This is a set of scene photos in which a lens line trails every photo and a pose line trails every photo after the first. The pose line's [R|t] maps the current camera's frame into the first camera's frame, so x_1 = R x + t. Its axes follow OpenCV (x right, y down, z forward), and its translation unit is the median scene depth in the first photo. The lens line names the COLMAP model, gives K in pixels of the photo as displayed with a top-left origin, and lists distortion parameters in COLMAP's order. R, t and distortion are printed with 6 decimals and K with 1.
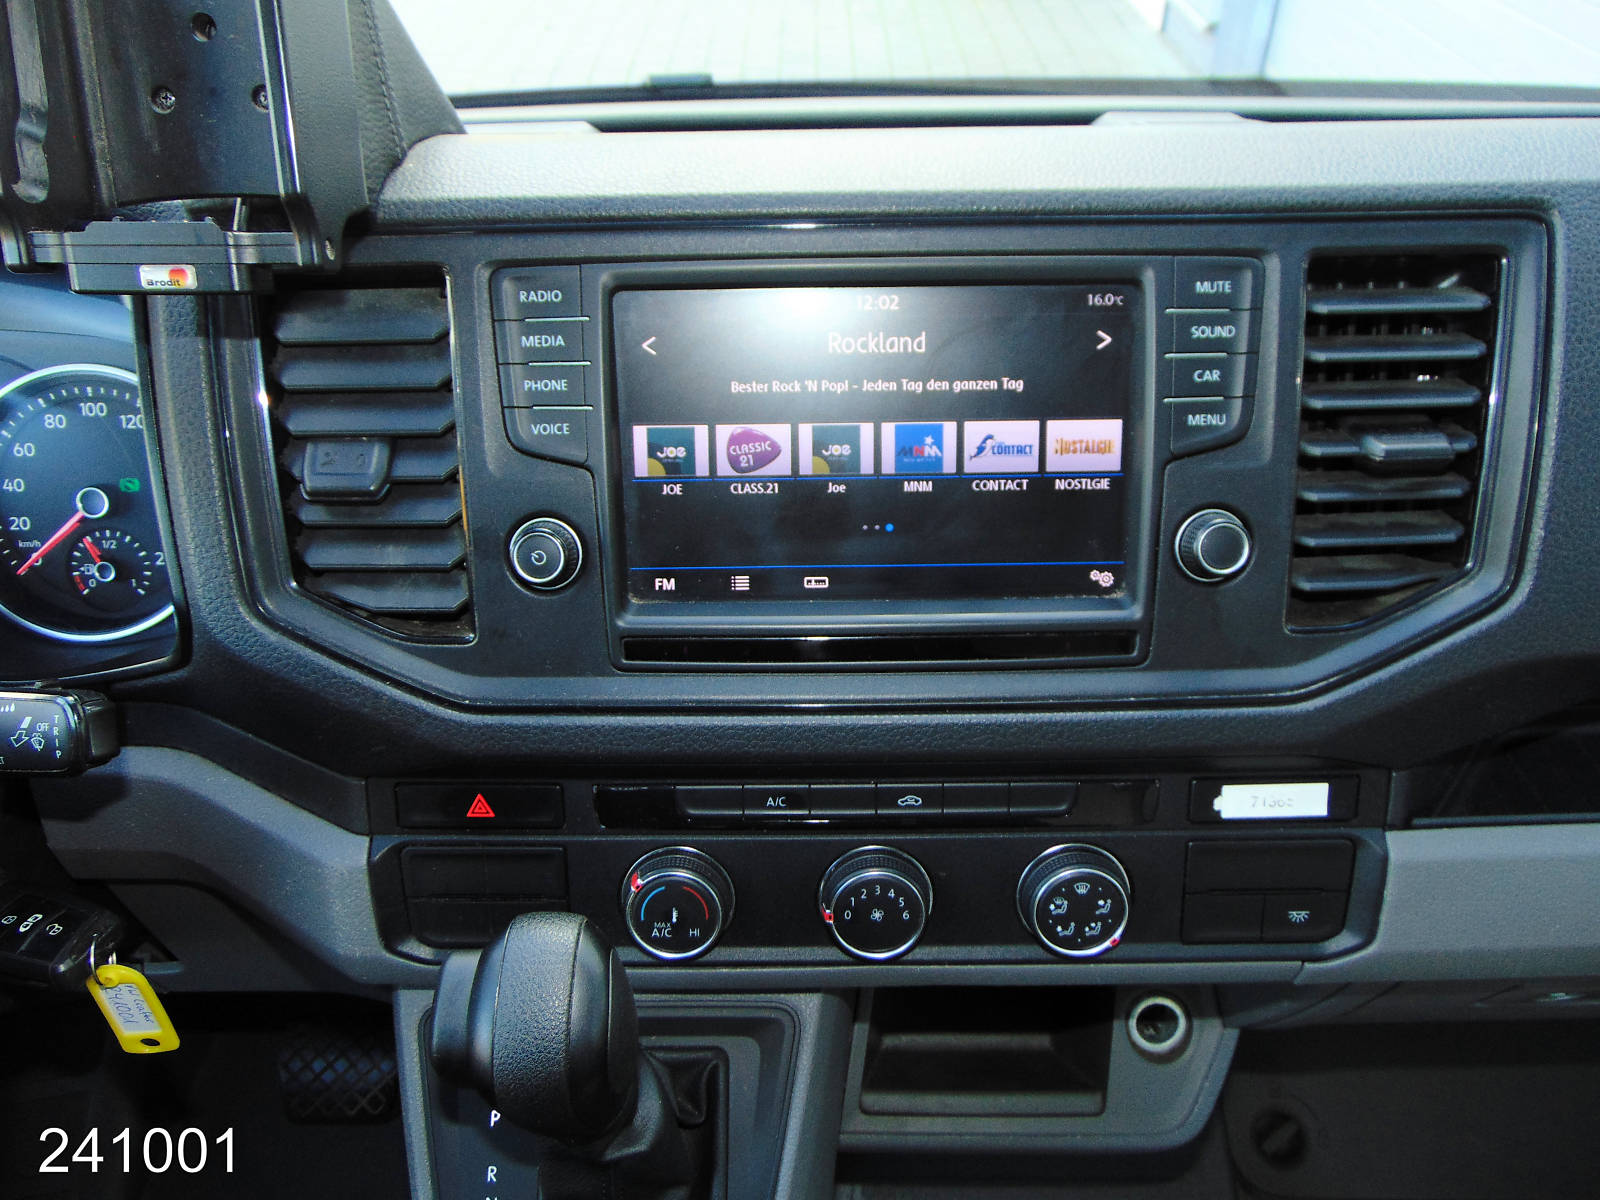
lens RADIAL K [[1128.8, 0, 798.7], [0, 1128.8, 578.5], [0, 0, 1]] dist [-0.029298, 0.050393]
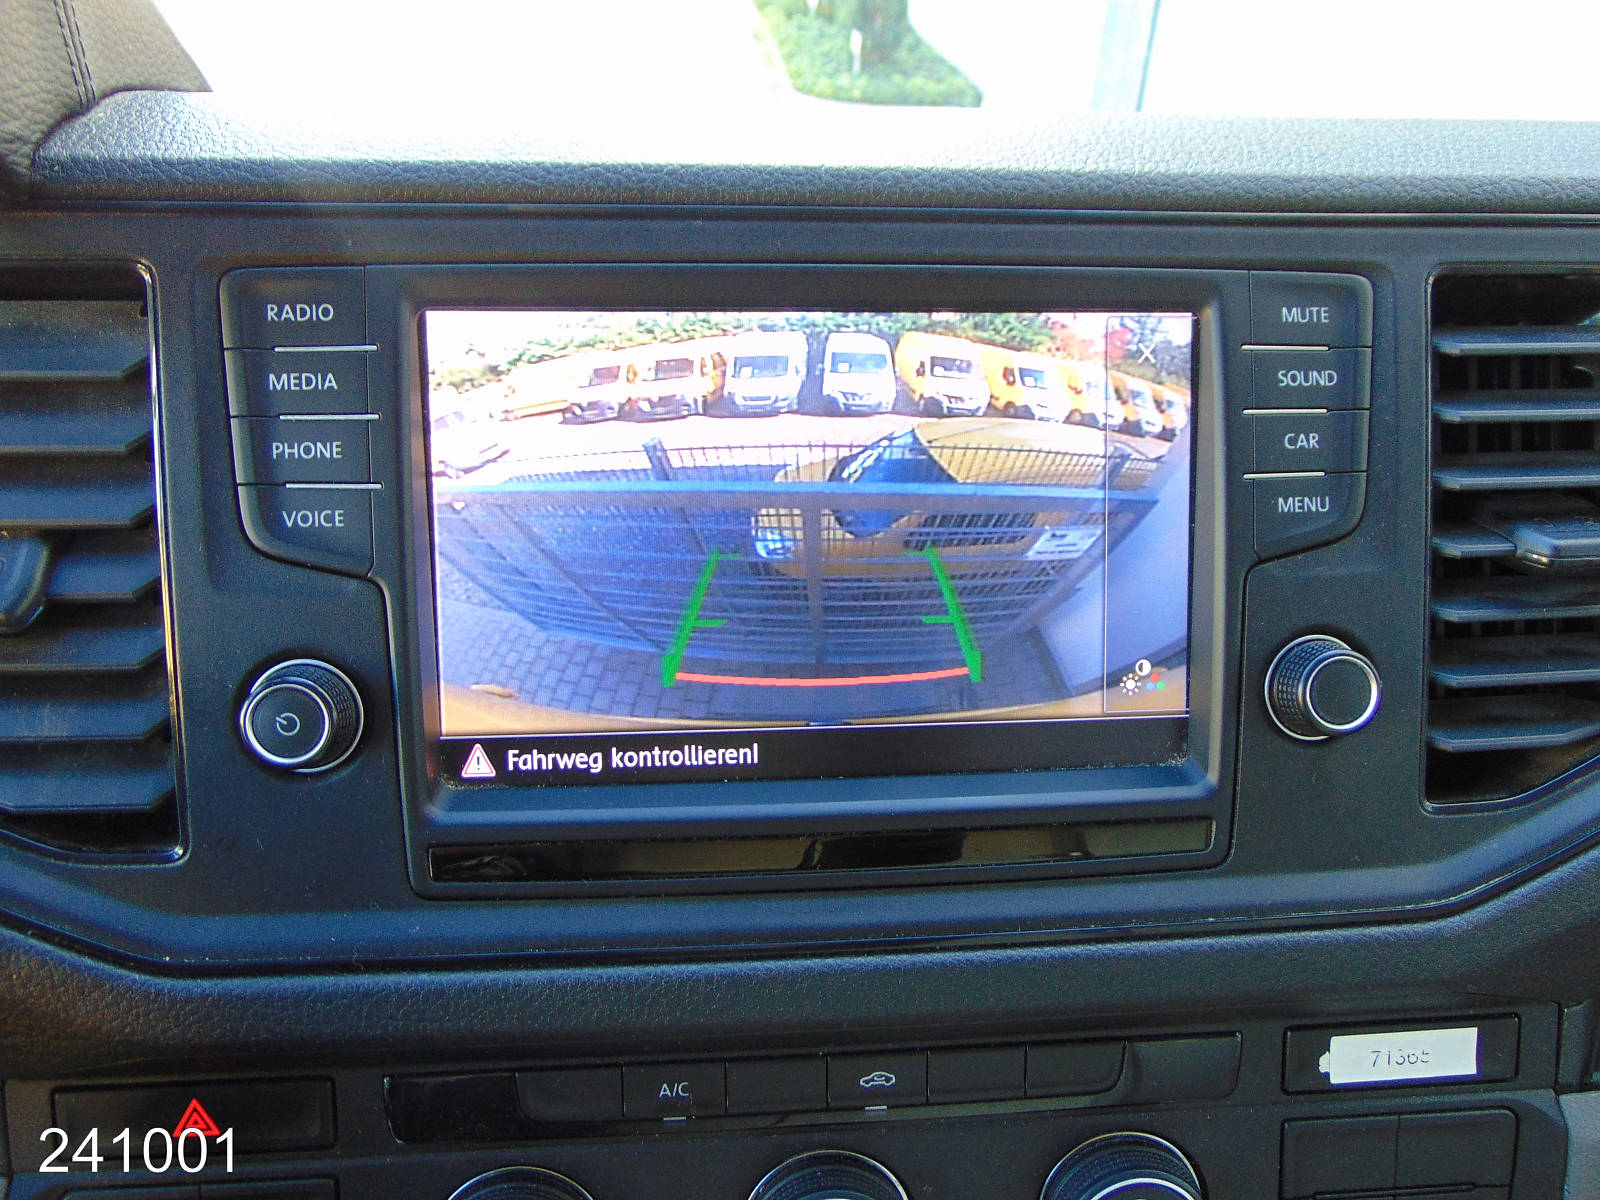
lens RADIAL K [[1128.8, 0, 798.7], [0, 1128.8, 578.5], [0, 0, 1]] dist [-0.029298, 0.050393]
pose [[0.995750, -0.005341, 0.091940, -0.006732], [0.014062, 0.995428, -0.094475, -0.034559], [-0.091016, 0.095366, 0.991273, 0.341192]]
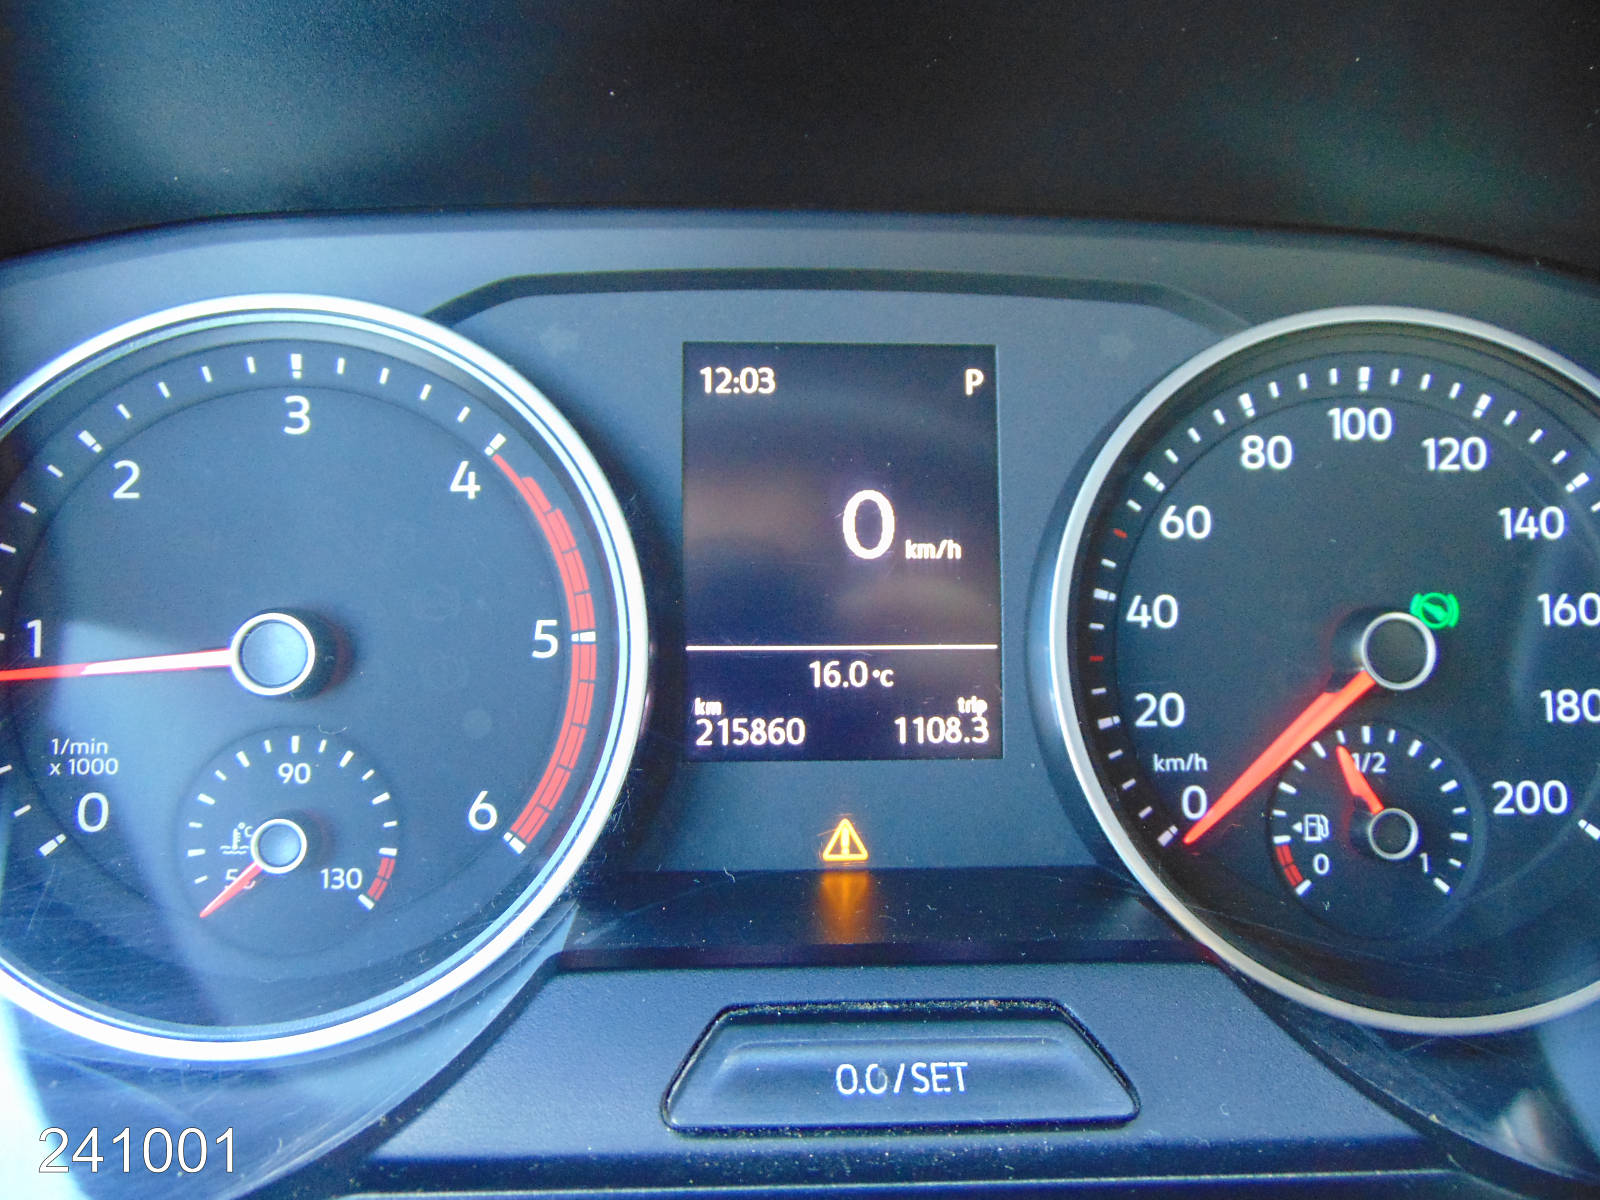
lens RADIAL K [[1128.8, 0, 798.7], [0, 1128.8, 578.5], [0, 0, 1]] dist [-0.029298, 0.050393]
pose [[0.998036, 0.008421, 0.062074, -1.094676], [0.003561, 0.981695, -0.190429, -0.025407], [-0.062541, 0.190276, 0.979737, 0.806362]]
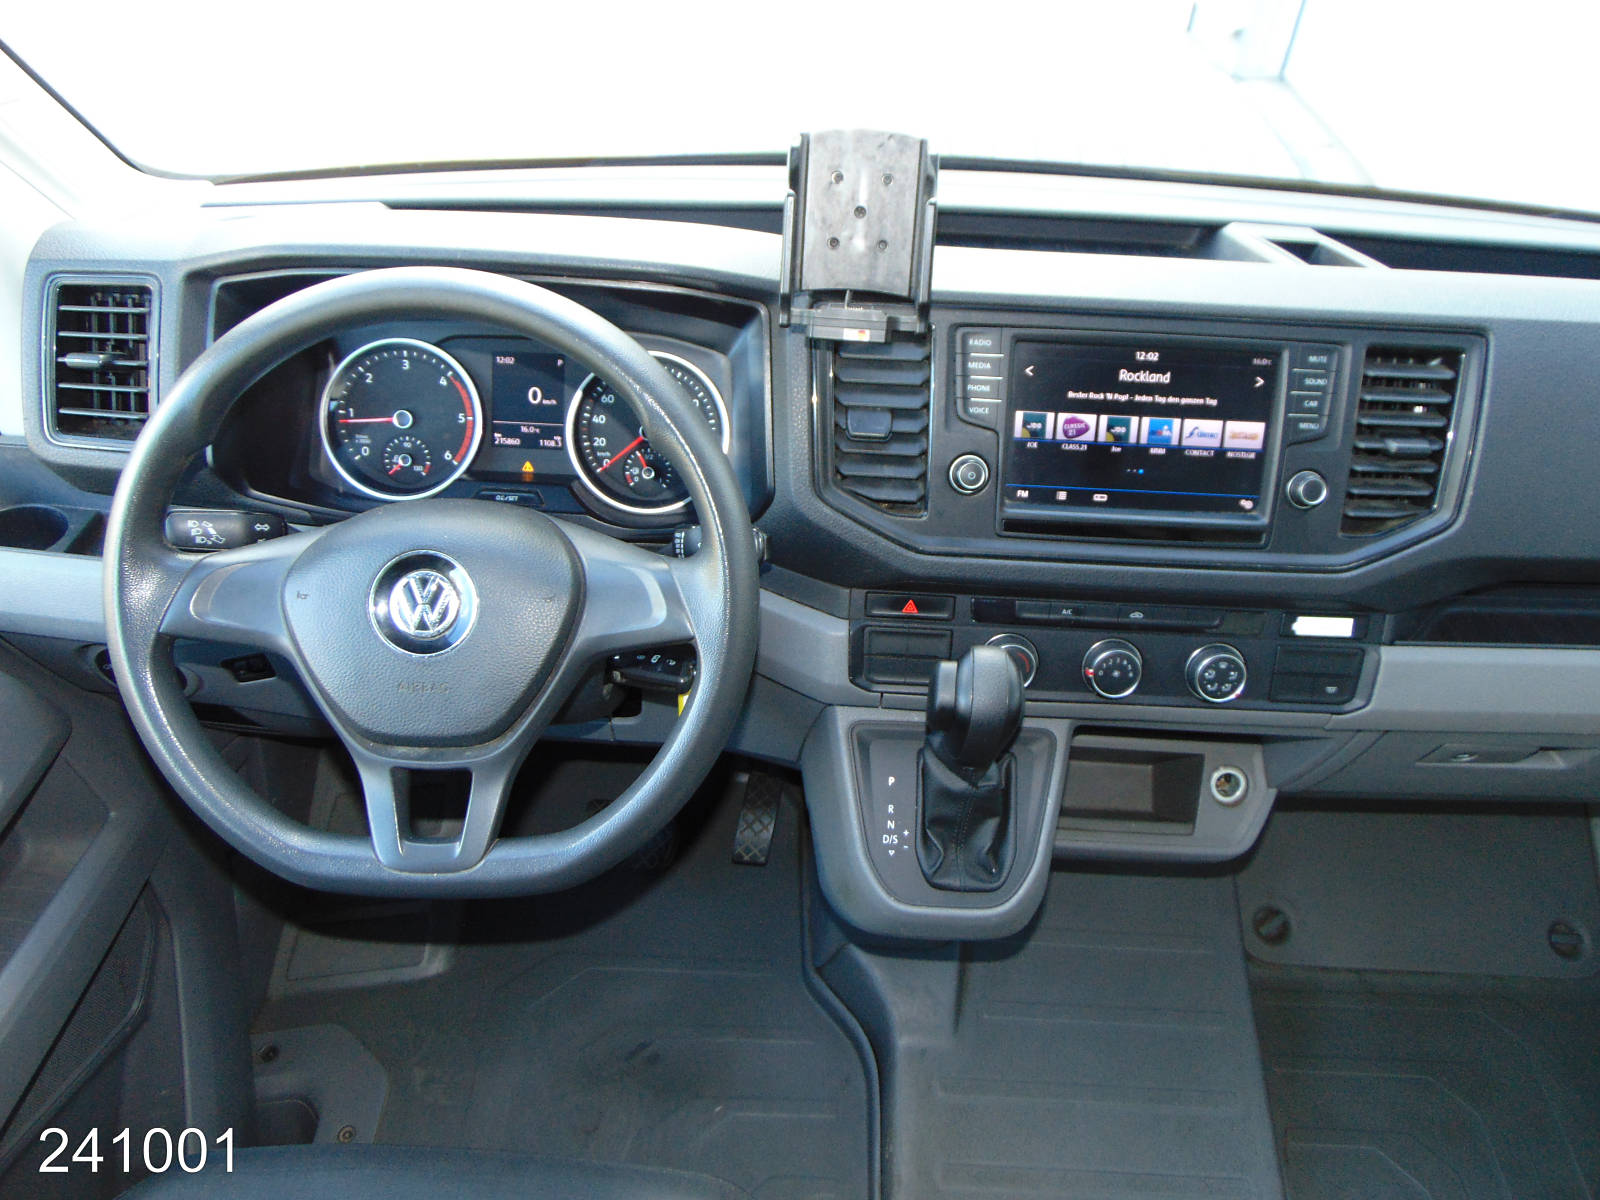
lens RADIAL K [[1128.8, 0, 798.7], [0, 1128.8, 578.5], [0, 0, 1]] dist [-0.029298, 0.050393]
pose [[0.998178, 0.055962, 0.022548, -0.544717], [-0.056796, 0.997655, 0.038204, 0.098818], [-0.020358, -0.039415, 0.999016, -0.936504]]
